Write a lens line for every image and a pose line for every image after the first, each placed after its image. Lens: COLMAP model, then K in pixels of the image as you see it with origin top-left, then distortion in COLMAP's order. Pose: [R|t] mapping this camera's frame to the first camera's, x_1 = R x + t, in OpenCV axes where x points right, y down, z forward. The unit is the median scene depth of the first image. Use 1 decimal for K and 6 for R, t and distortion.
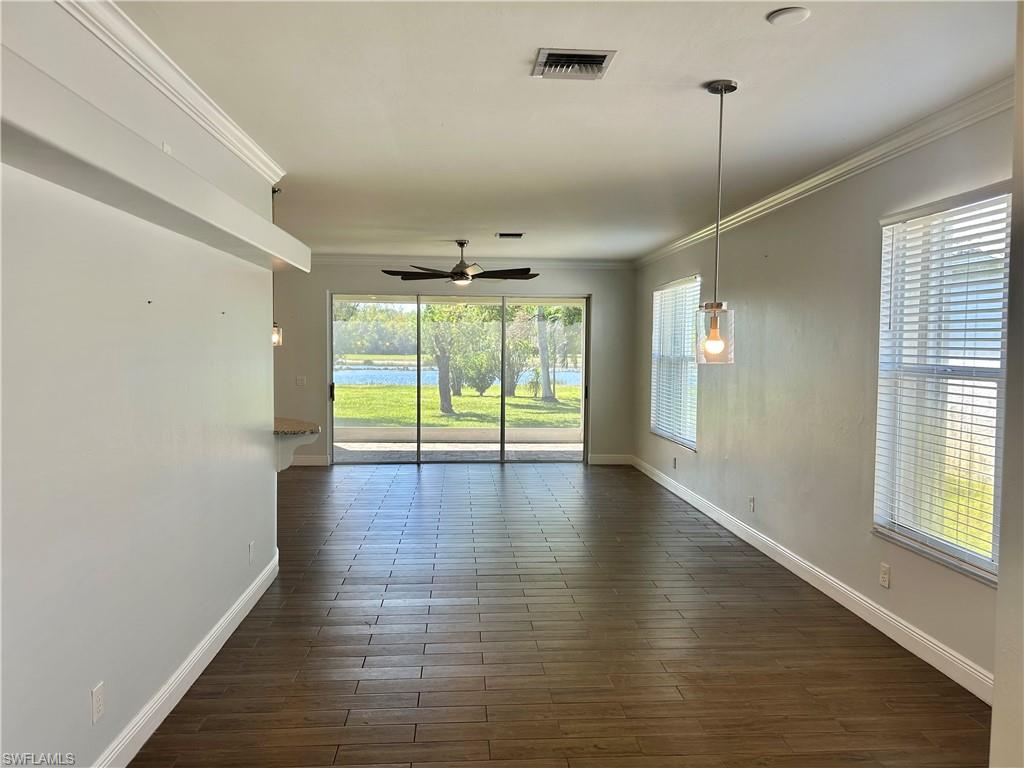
lens RADIAL K [[765.1, 0, 512.7], [0, 765.1, 385.4], [0, 0, 1]] dist [0.000878, 0.001507]
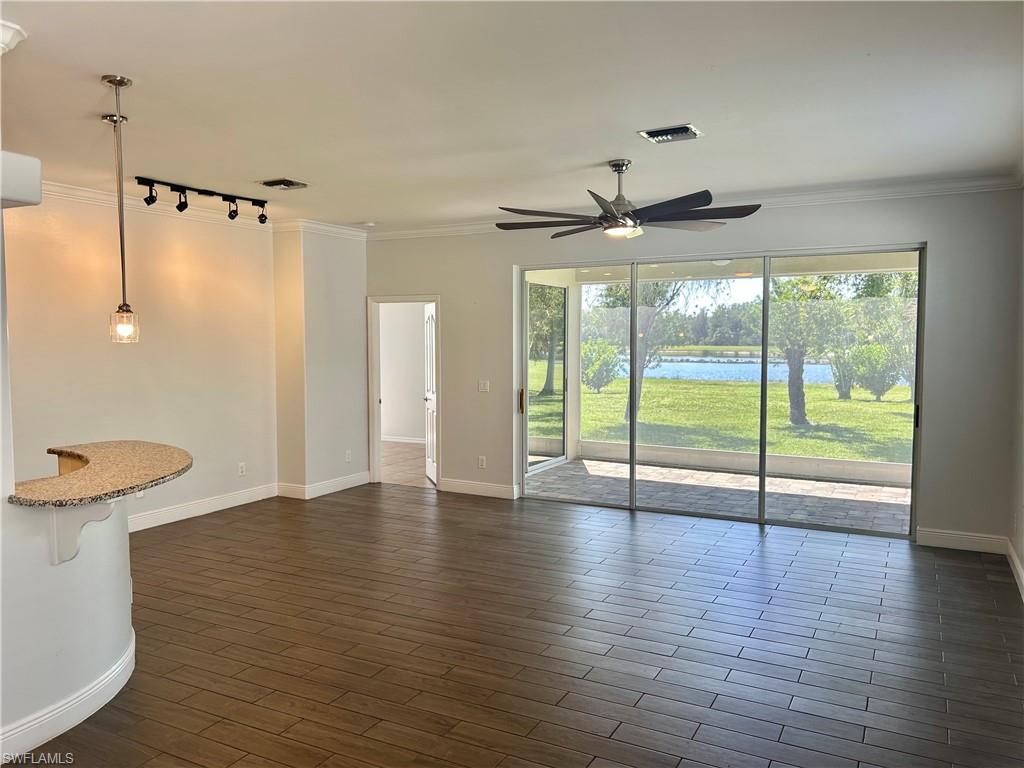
lens RADIAL K [[765.1, 0, 511.0], [0, 765.1, 381.8], [0, 0, 1]] dist [0.000878, 0.001507]
pose [[0.841116, 0.017656, -0.540566, 0.149233], [-0.014024, 0.999843, 0.010836, -0.018467], [0.540673, -0.001533, 0.841232, 0.359963]]
